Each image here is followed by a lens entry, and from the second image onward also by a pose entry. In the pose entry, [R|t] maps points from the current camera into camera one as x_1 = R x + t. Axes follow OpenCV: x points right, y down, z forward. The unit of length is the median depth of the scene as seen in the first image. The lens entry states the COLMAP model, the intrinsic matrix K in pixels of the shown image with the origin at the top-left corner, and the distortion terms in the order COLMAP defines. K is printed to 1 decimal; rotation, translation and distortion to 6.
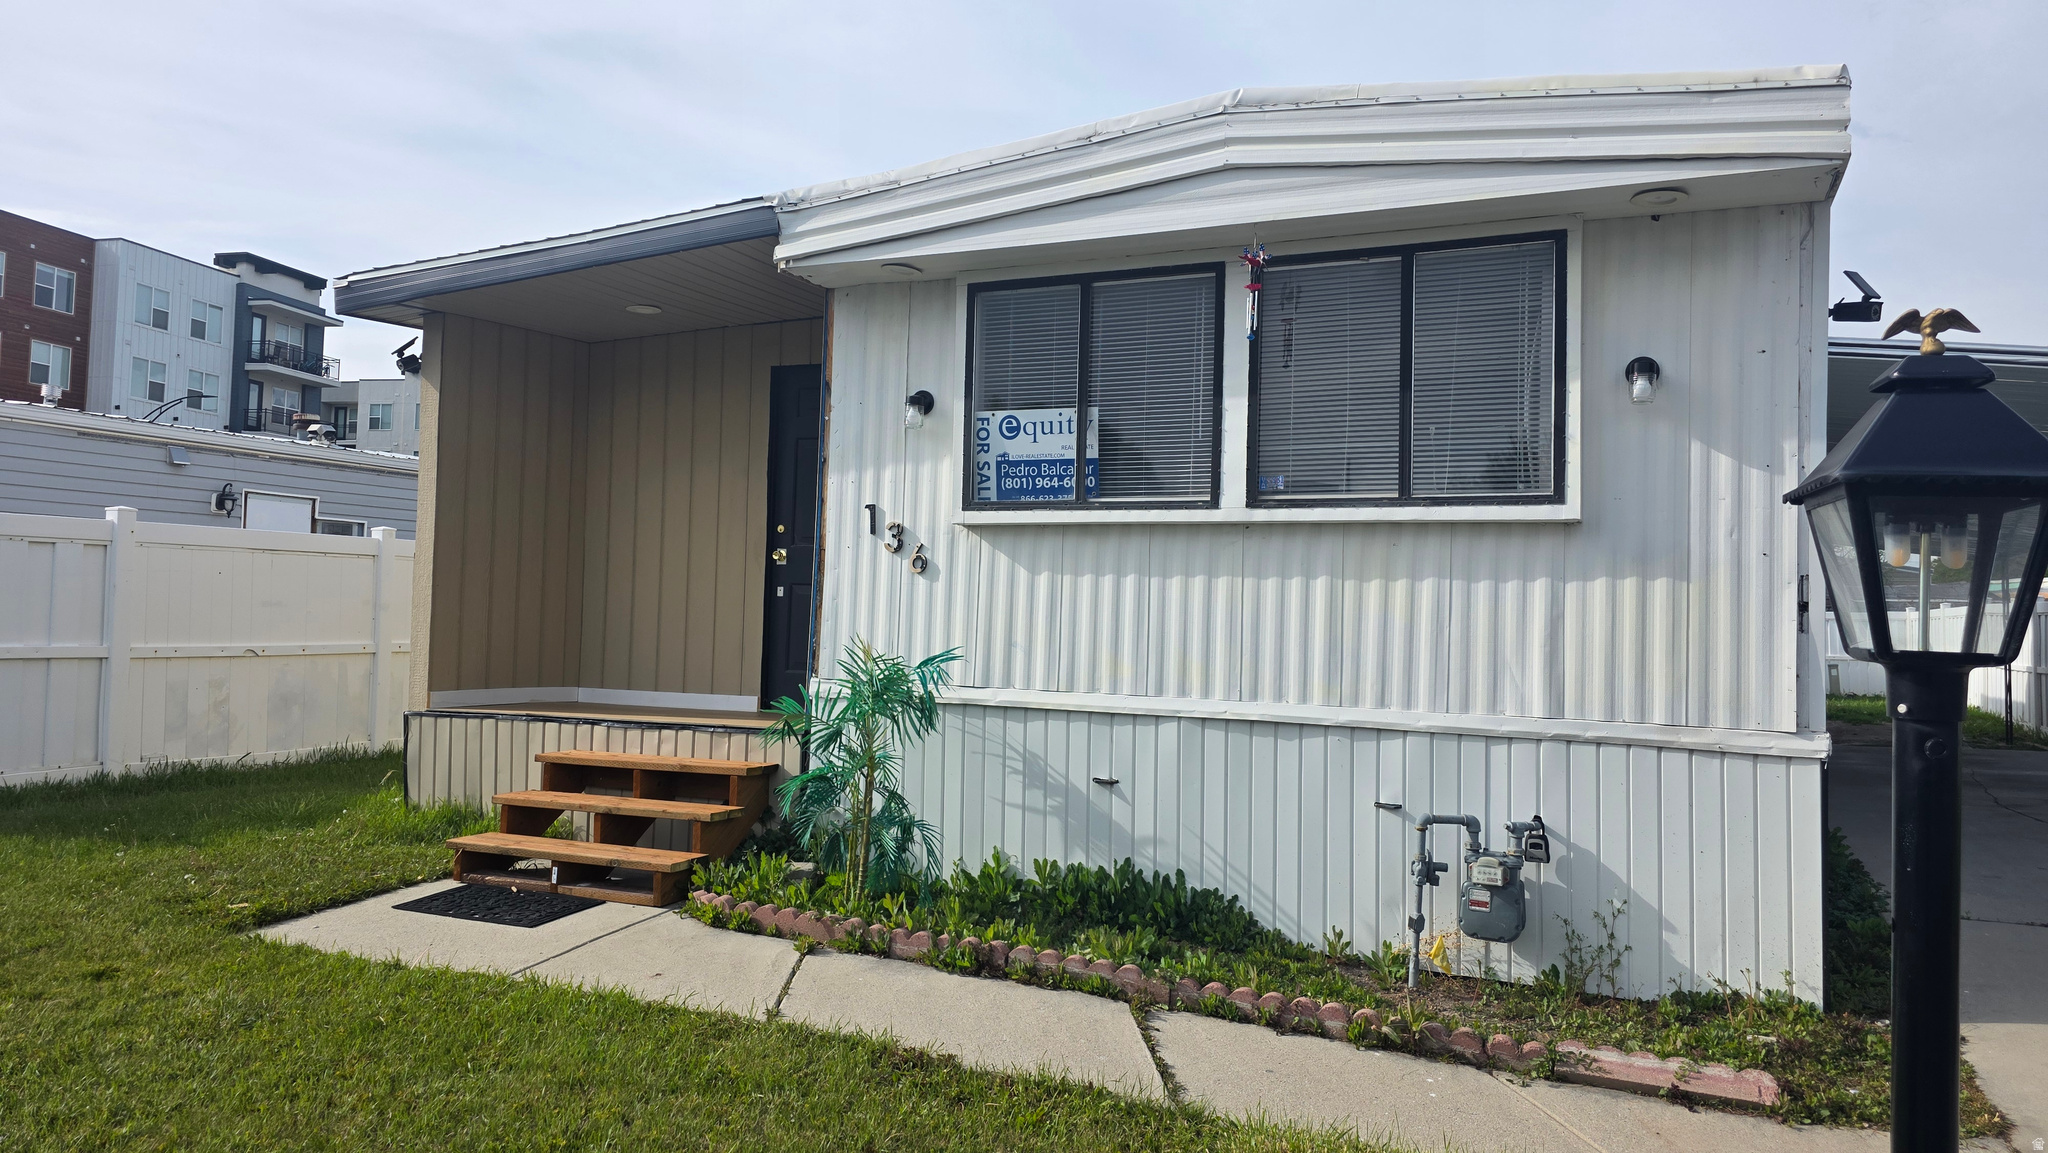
lens RADIAL K [[1357.7, 0, 1024.0], [0, 1357.7, 576.5], [0, 0, 1]] dist [0.077970, -0.004034]
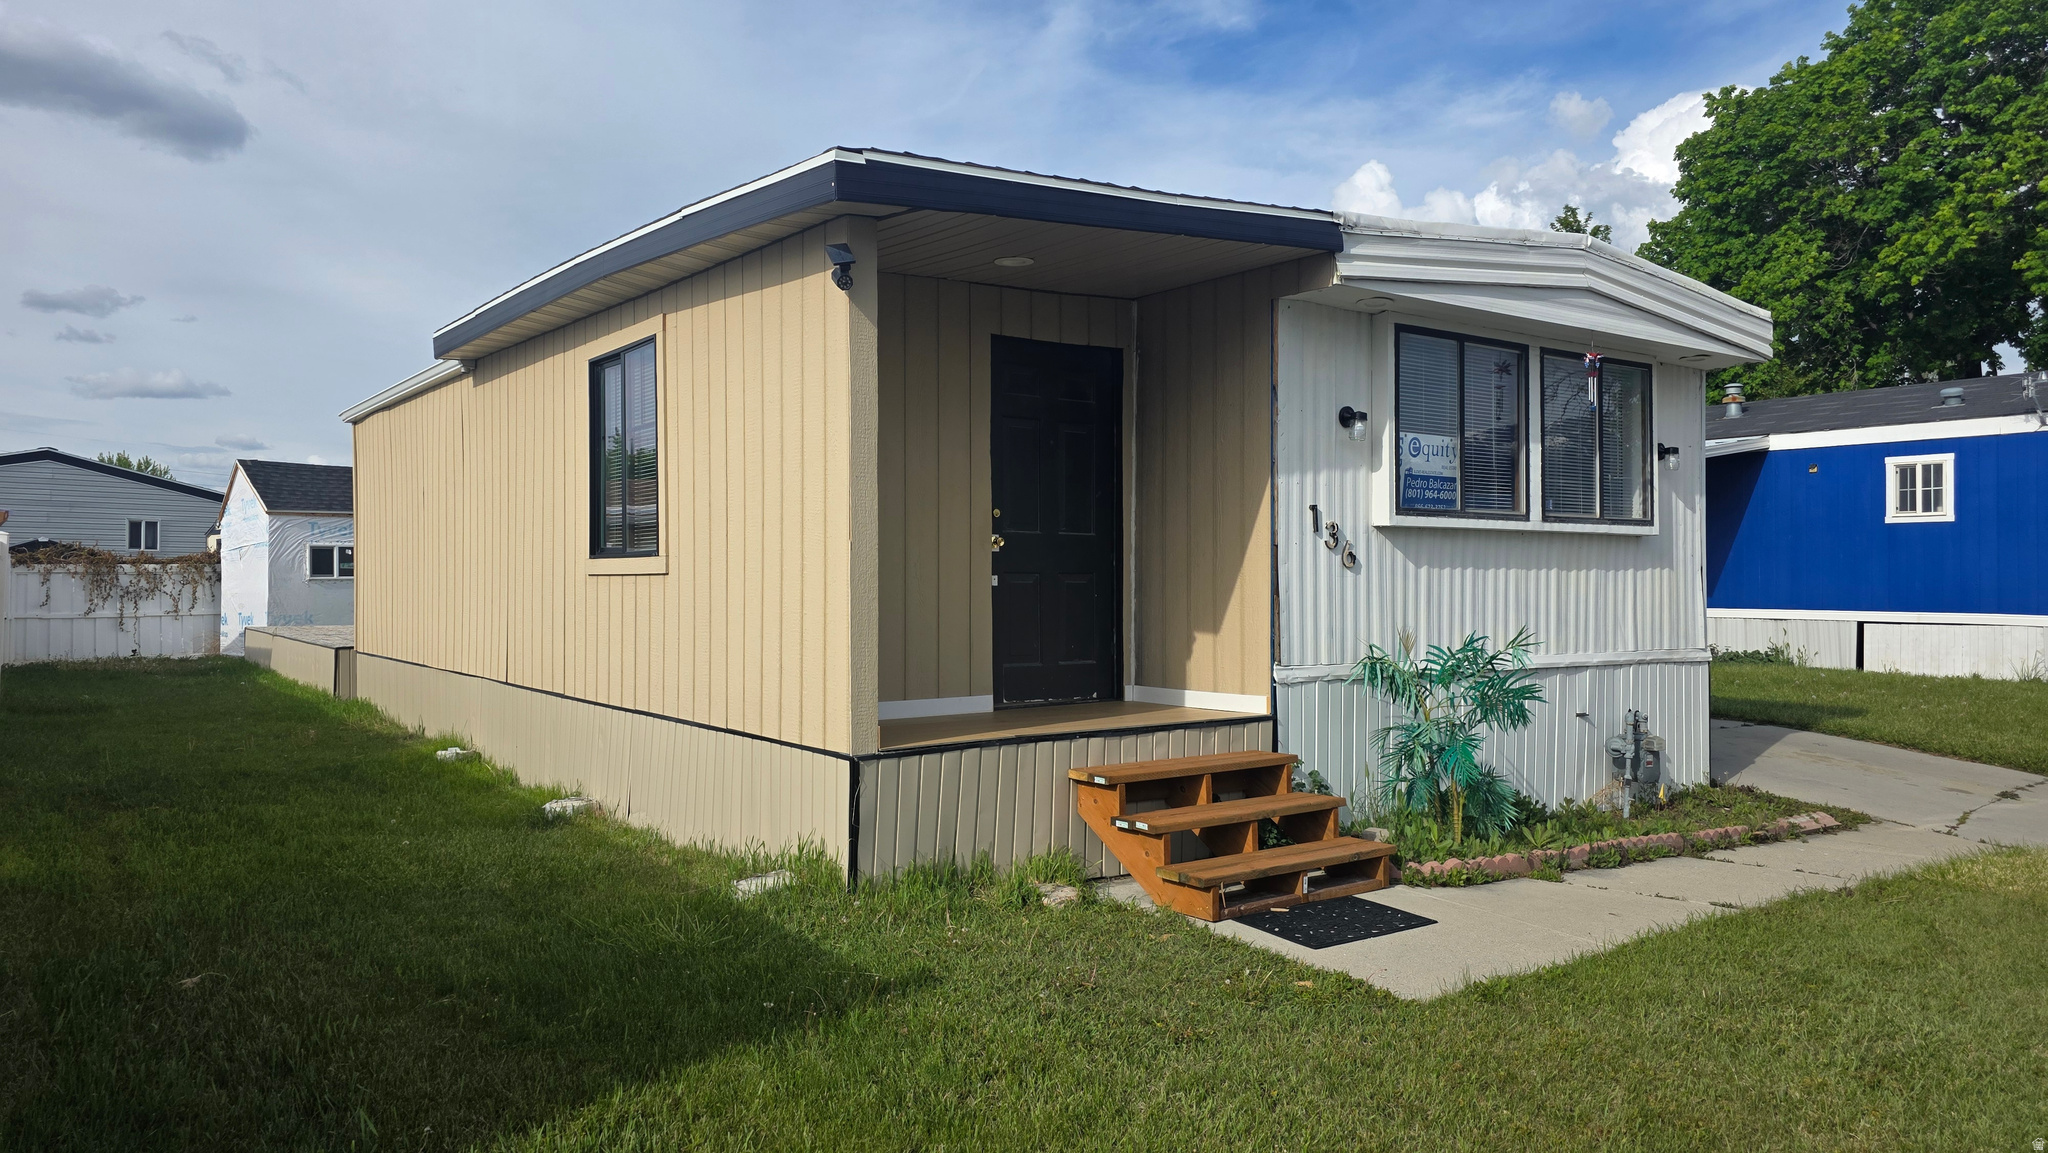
lens RADIAL K [[1357.7, 0, 1024.0], [0, 1357.7, 576.5], [0, 0, 1]] dist [0.077970, -0.004034]
pose [[0.502859, -0.027566, 0.863929, -1.253423], [-0.020654, 0.998823, 0.043892, -0.040991], [-0.864122, -0.039916, 0.501698, 0.683042]]
